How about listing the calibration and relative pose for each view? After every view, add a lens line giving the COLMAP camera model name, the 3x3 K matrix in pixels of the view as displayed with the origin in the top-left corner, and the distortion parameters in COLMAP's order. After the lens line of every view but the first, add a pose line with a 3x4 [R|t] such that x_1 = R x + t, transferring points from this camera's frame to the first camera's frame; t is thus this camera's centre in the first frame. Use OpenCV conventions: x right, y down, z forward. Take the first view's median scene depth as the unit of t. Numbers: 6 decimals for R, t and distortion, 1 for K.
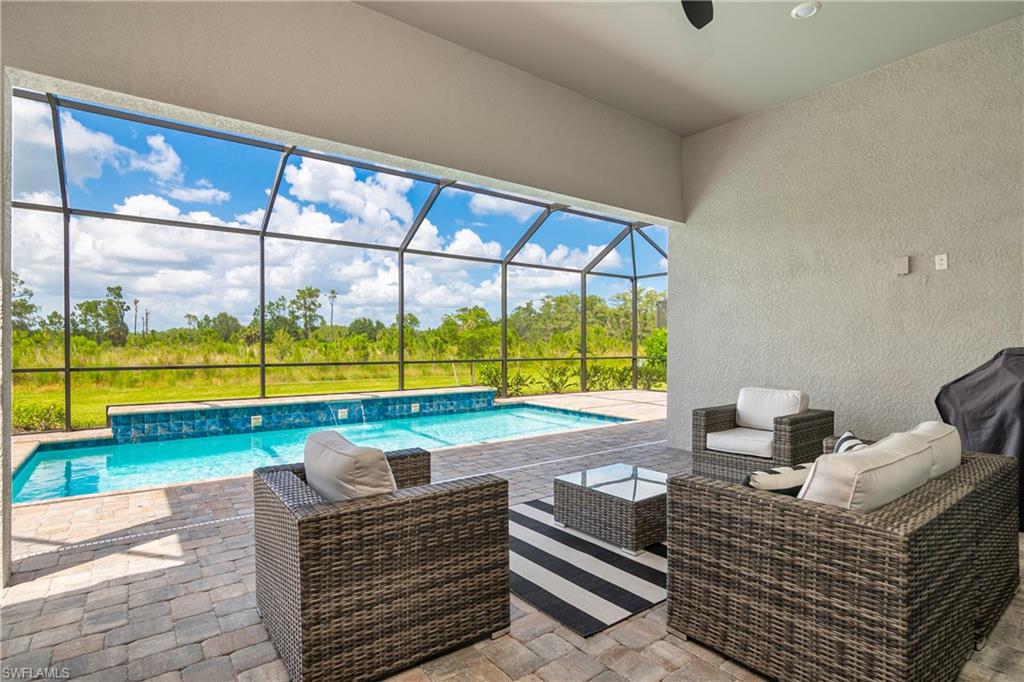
lens RADIAL K [[512.8, 0, 512.4], [0, 512.8, 345.8], [0, 0, 1]] dist [-0.020368, 0.000806]
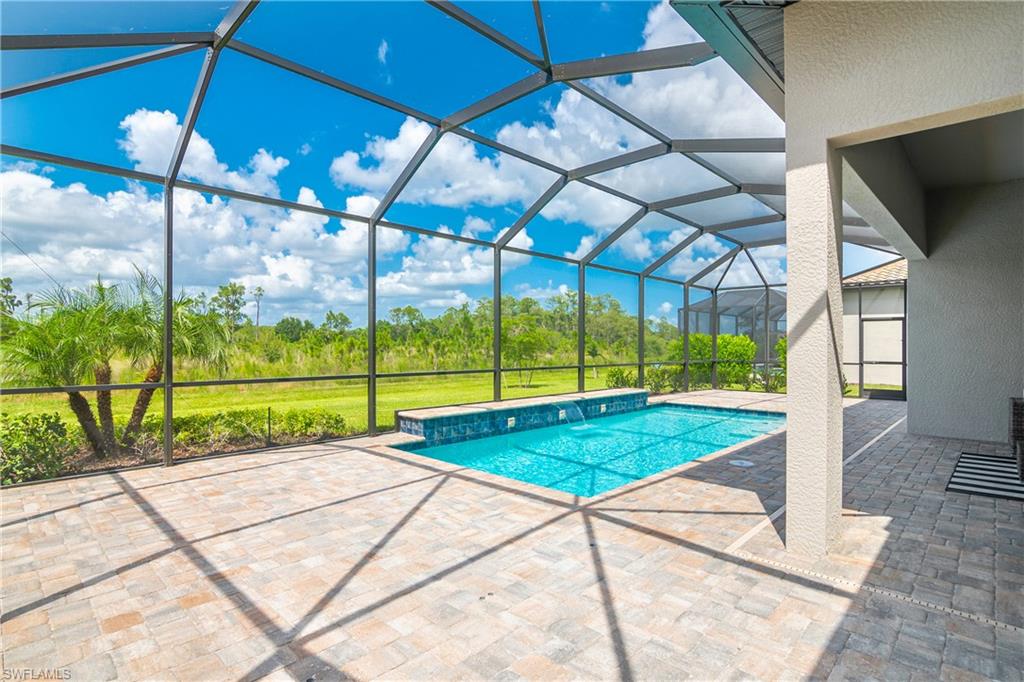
lens RADIAL K [[512.8, 0, 515.8], [0, 512.8, 343.9], [0, 0, 1]] dist [-0.020368, 0.000806]
pose [[0.985648, 0.003683, 0.168775, -0.507193], [-0.002719, 0.999979, -0.005943, -0.009075], [-0.168793, 0.005399, 0.985637, -0.051849]]
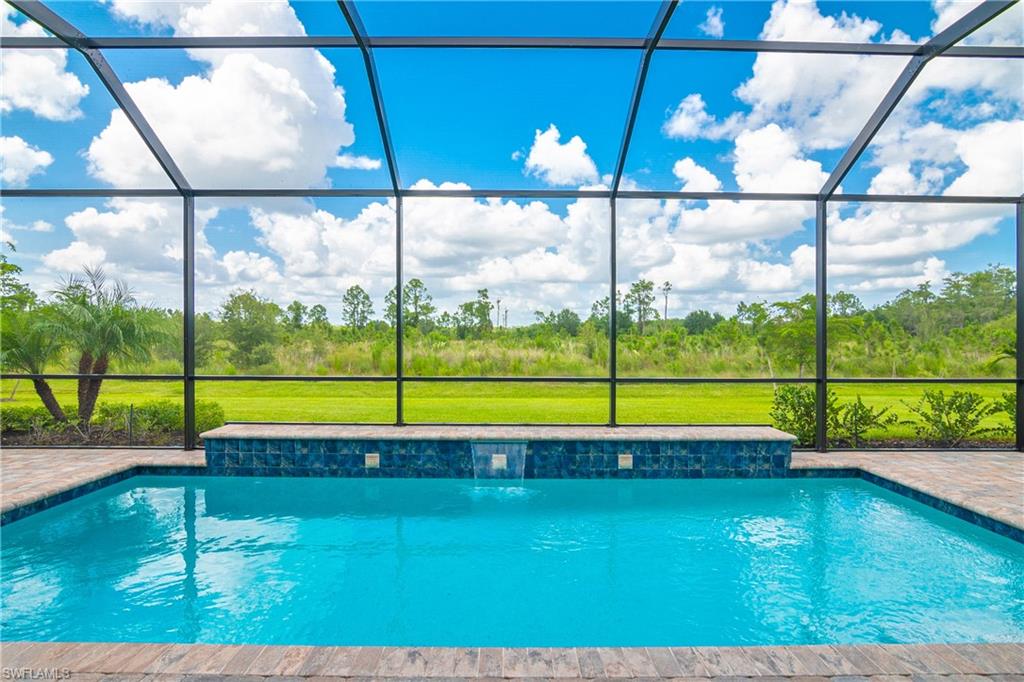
lens RADIAL K [[531.7, 0, 512.5], [0, 531.7, 327.9], [0, 0, 1]] dist [-0.021790, -0.000205]
pose [[0.804077, -0.007991, -0.594471, 0.056449], [-0.005419, 0.999770, -0.020769, -0.013003], [0.594500, 0.019921, 0.803849, 0.401509]]
